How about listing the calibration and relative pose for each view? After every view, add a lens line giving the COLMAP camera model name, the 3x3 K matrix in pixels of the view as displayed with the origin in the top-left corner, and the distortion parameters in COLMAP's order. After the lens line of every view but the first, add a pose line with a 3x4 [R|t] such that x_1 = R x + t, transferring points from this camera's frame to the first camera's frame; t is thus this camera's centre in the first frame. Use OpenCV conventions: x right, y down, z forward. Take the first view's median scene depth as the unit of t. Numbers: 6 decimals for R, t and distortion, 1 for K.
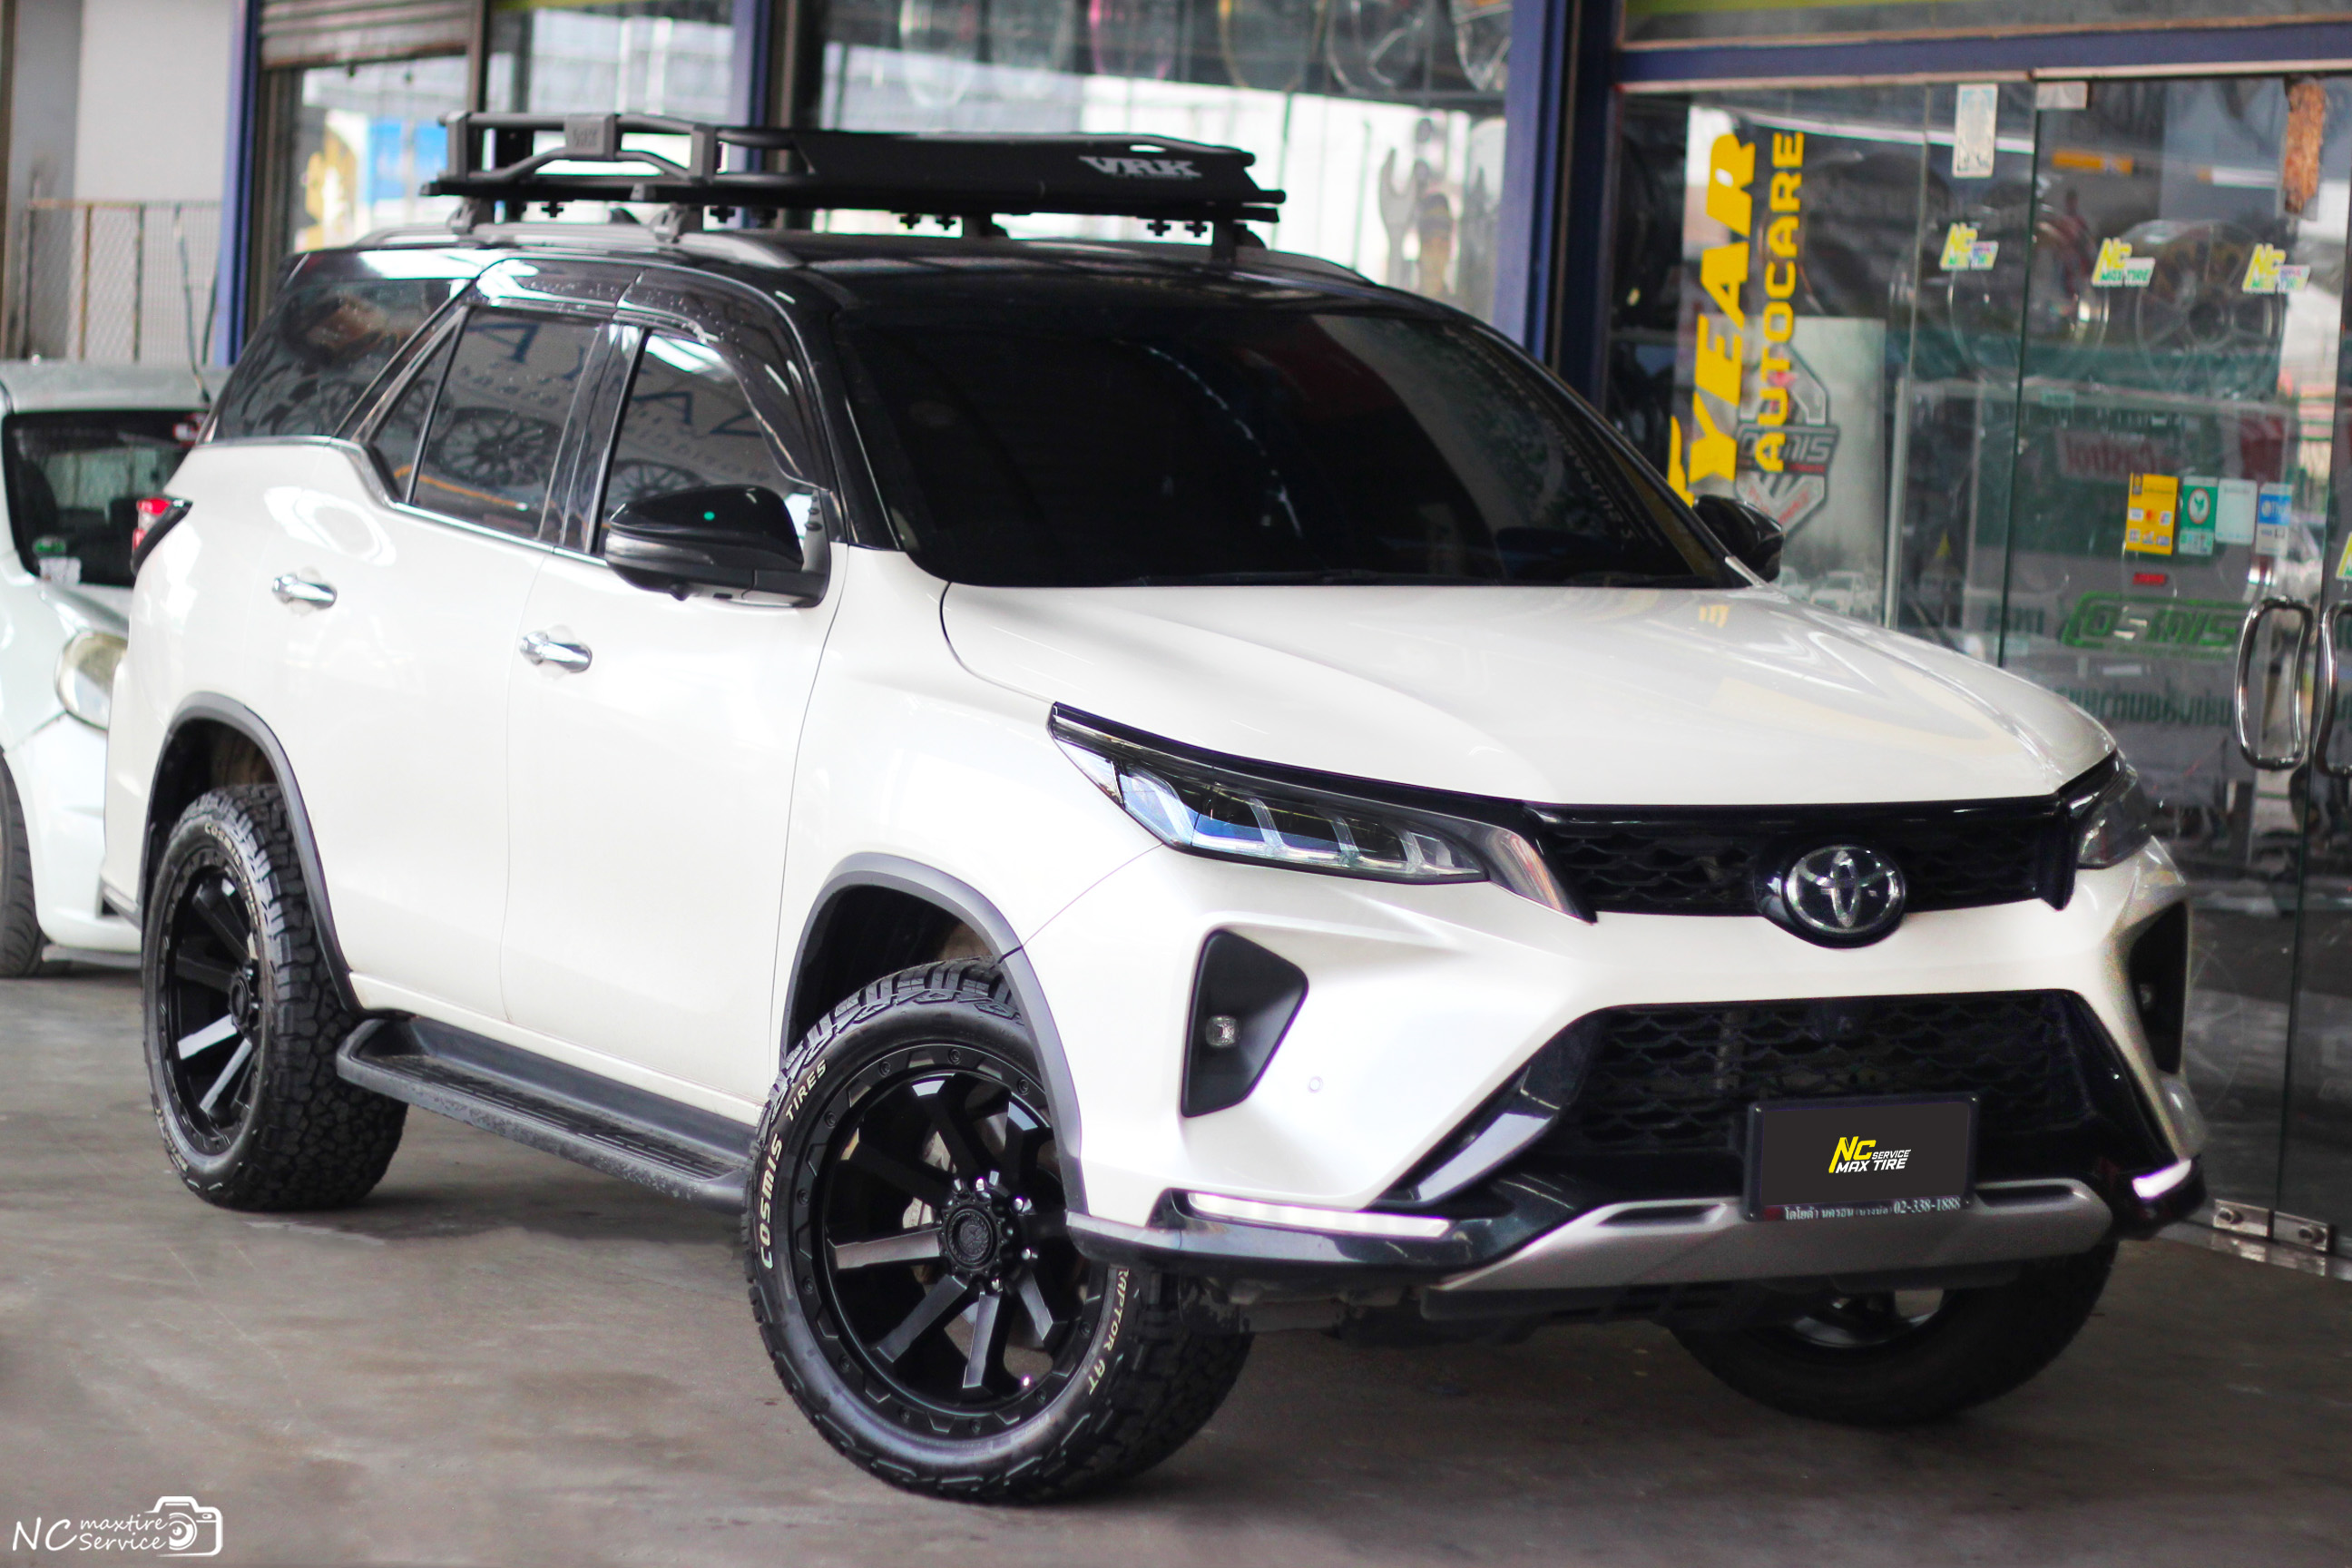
lens RADIAL K [[6677.3, 0, 1176.0], [0, 6677.3, 784.0], [0, 0, 1]] dist [-0.005067, -7.547846]
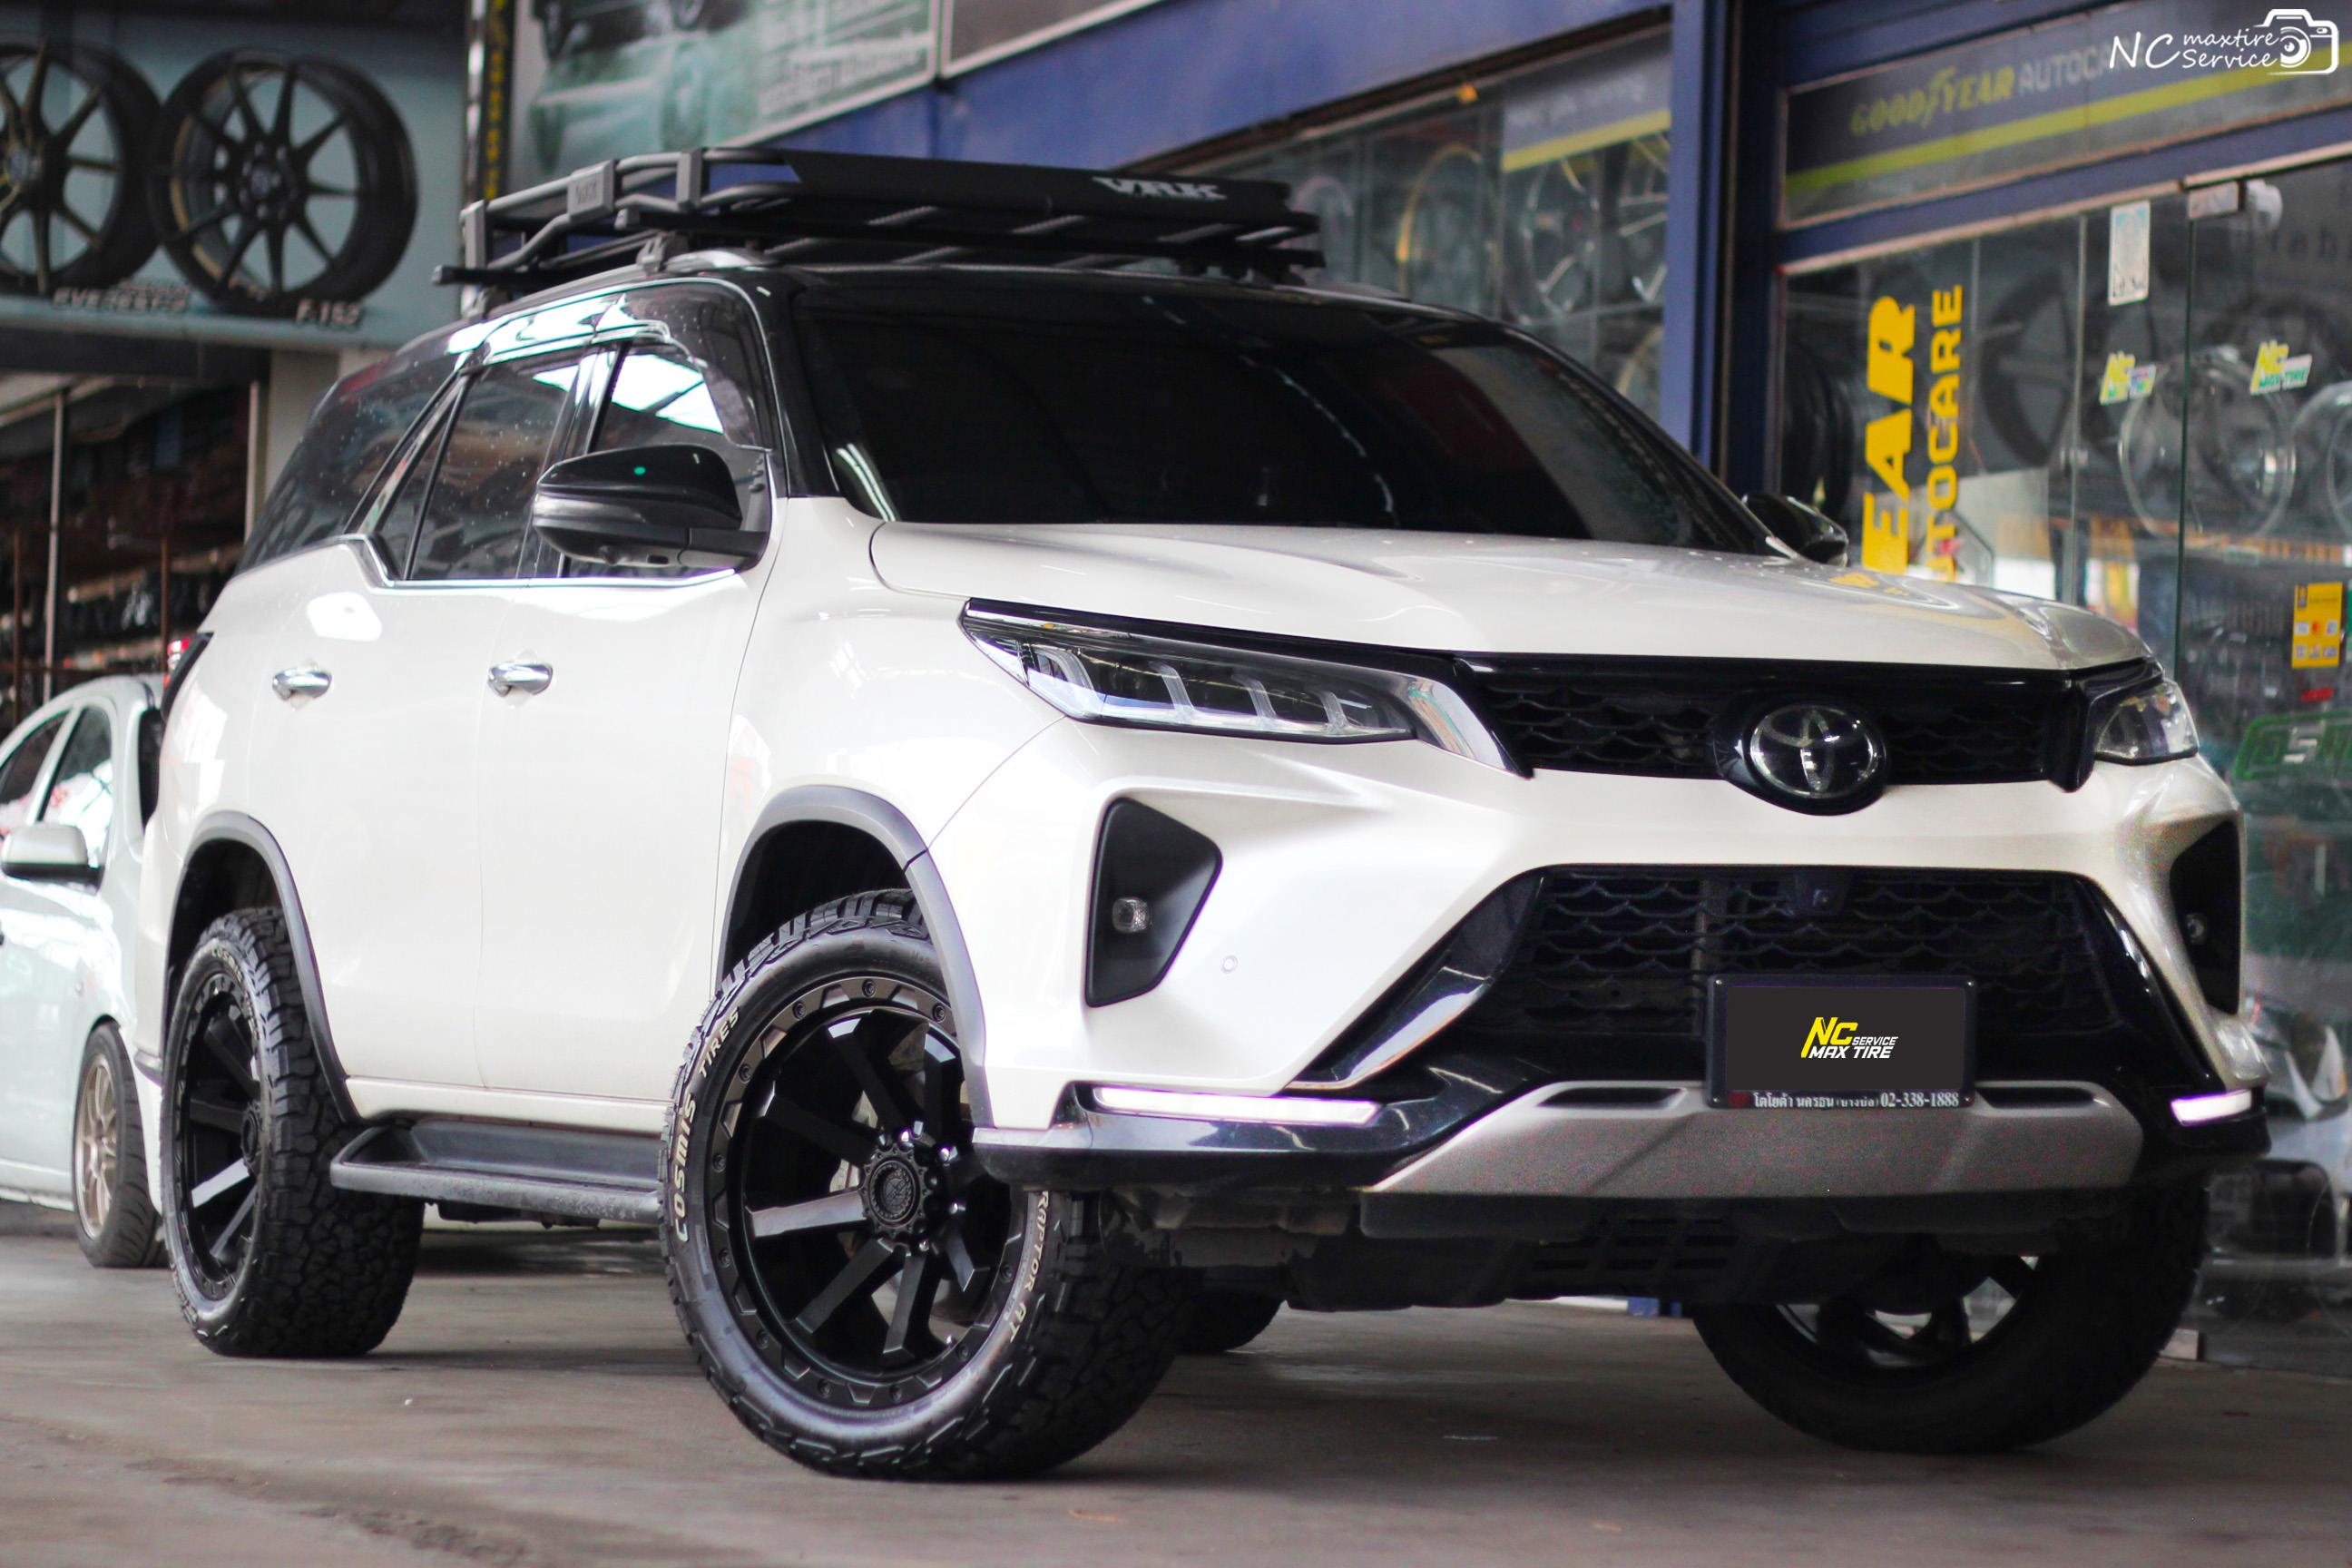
lens RADIAL K [[6740.2, 0, 1176.0], [0, 6740.2, 784.0], [0, 0, 1]] dist [-0.150743, -1.884513]
pose [[0.996752, -0.025640, -0.076337, 0.079564], [0.016611, 0.993034, -0.116648, 0.120335], [0.078796, 0.115001, 0.990235, 0.081995]]
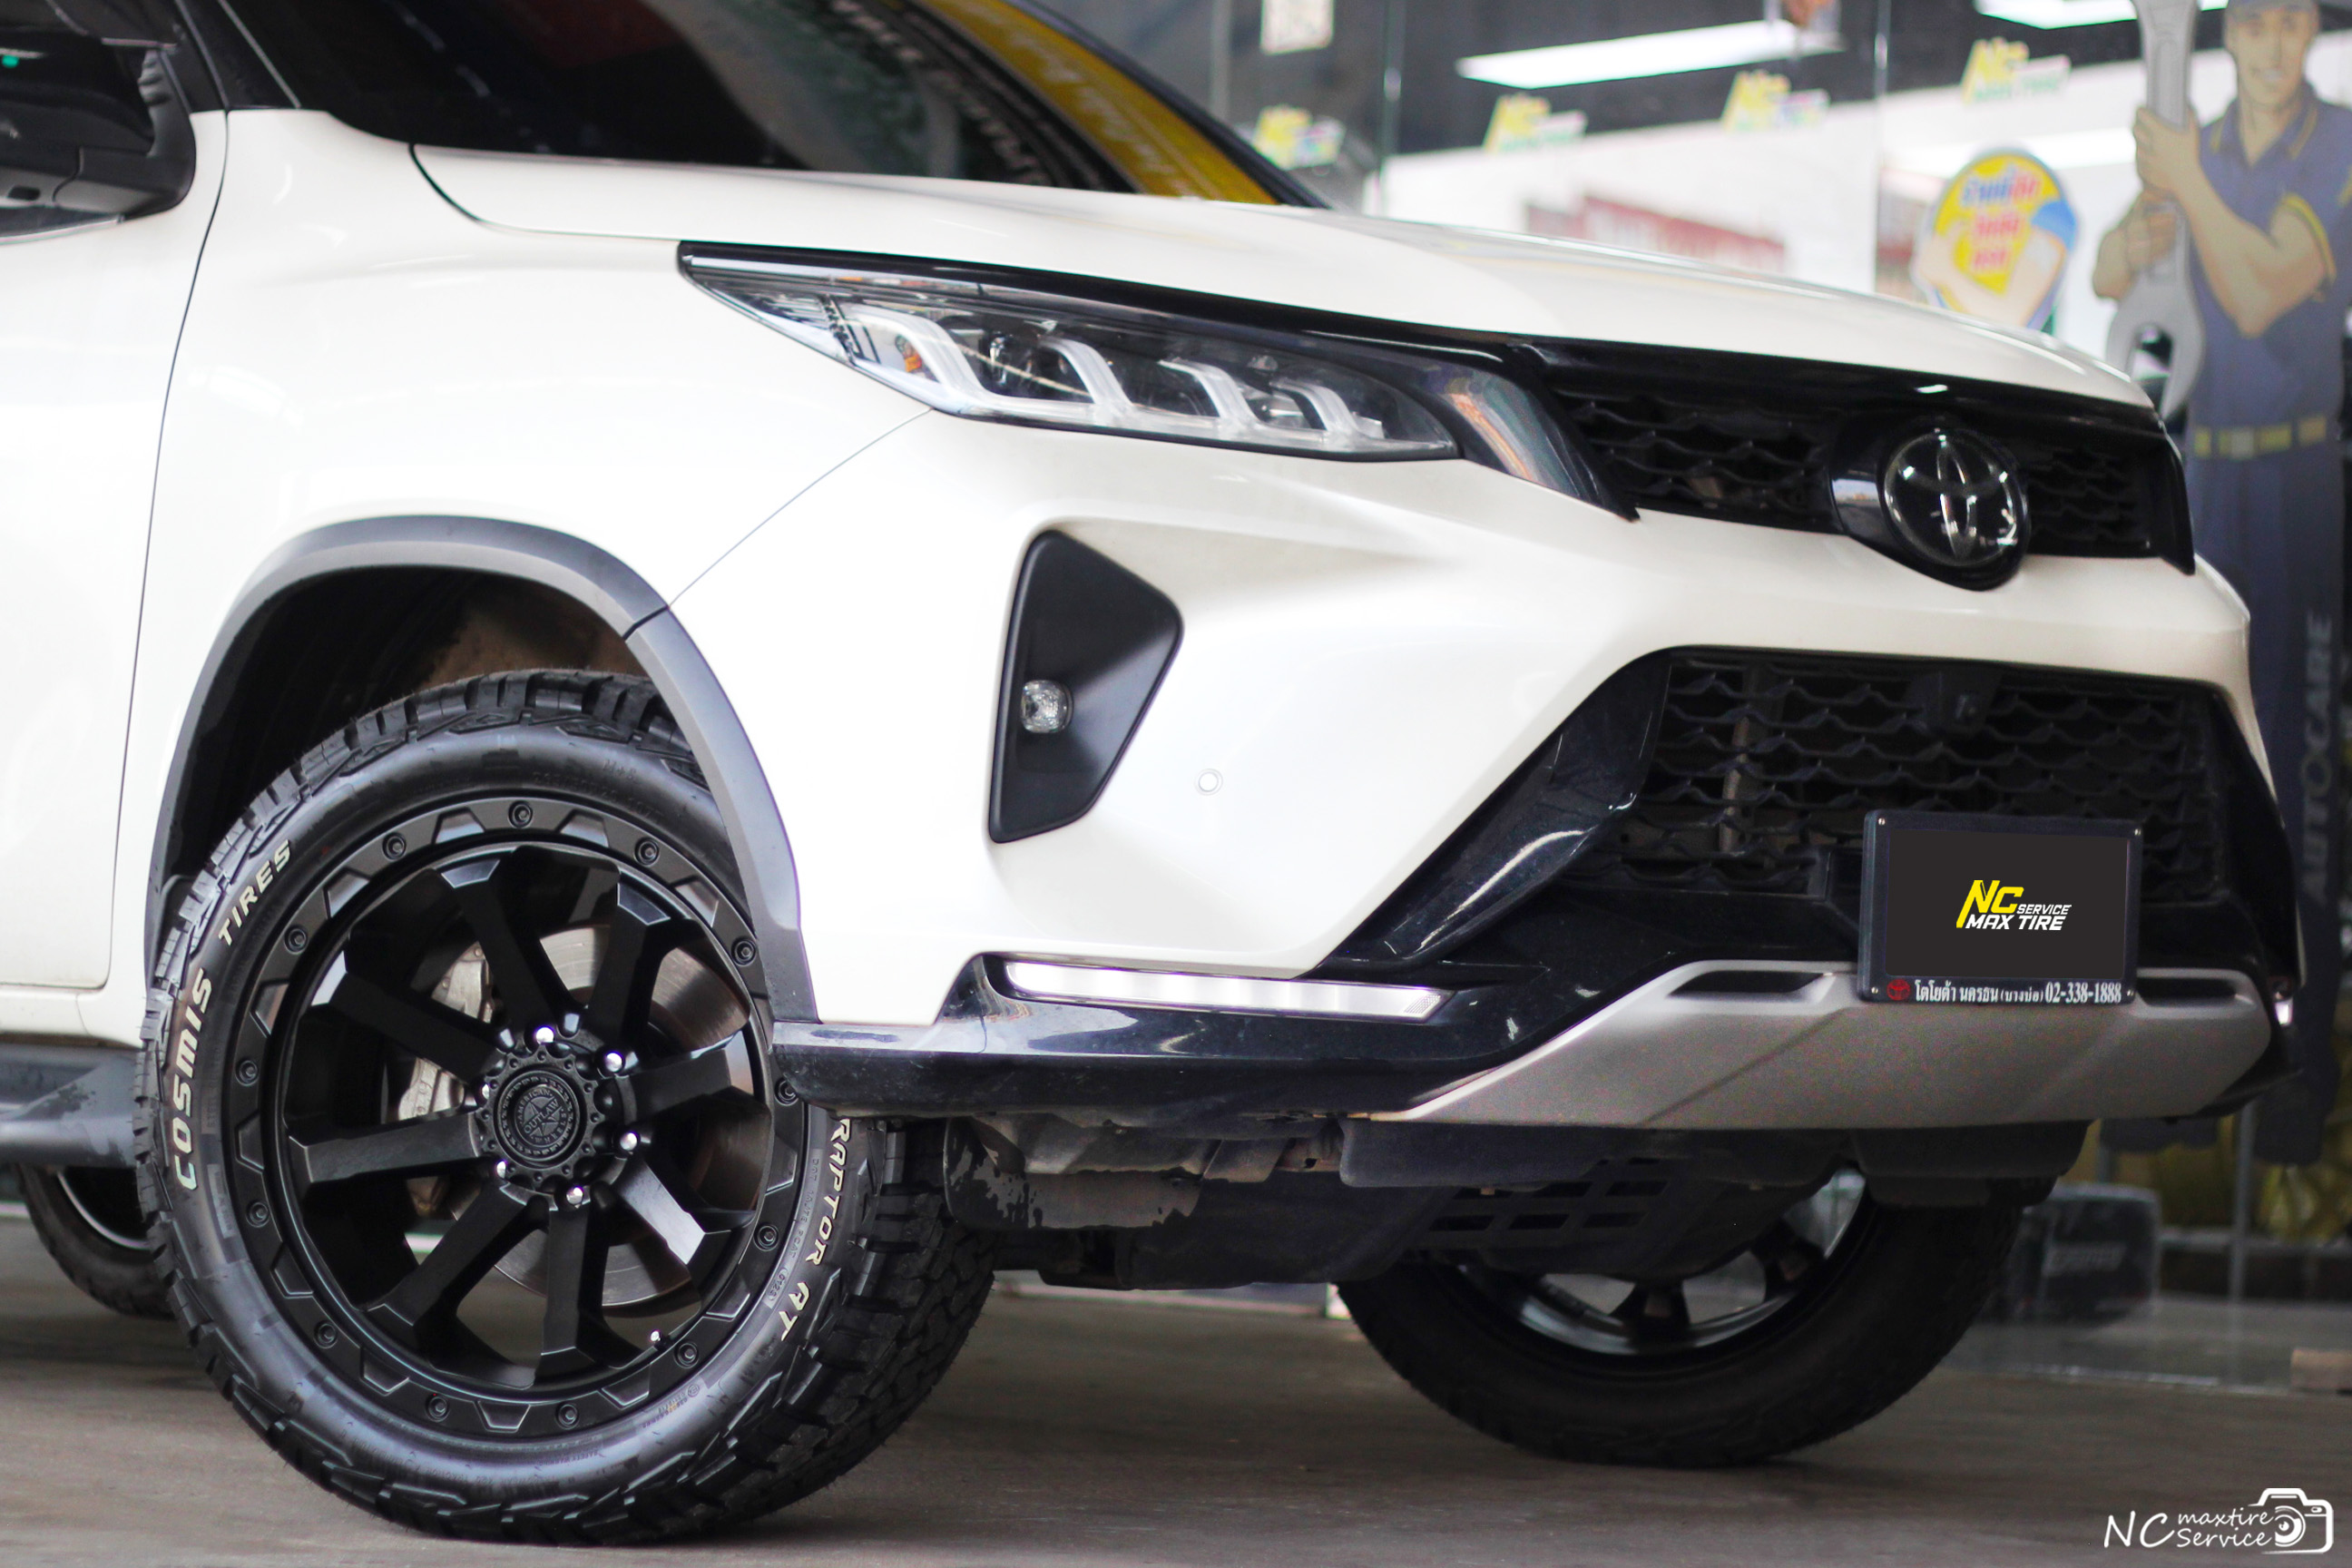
lens RADIAL K [[6677.3, 0, 1176.0], [0, 6677.3, 784.0], [0, 0, 1]] dist [-0.005067, -7.547846]
pose [[0.965629, -0.005142, 0.259875, -0.133701], [0.031583, 0.994717, -0.097673, 0.099133], [-0.258000, 0.102524, 0.960690, 0.386416]]
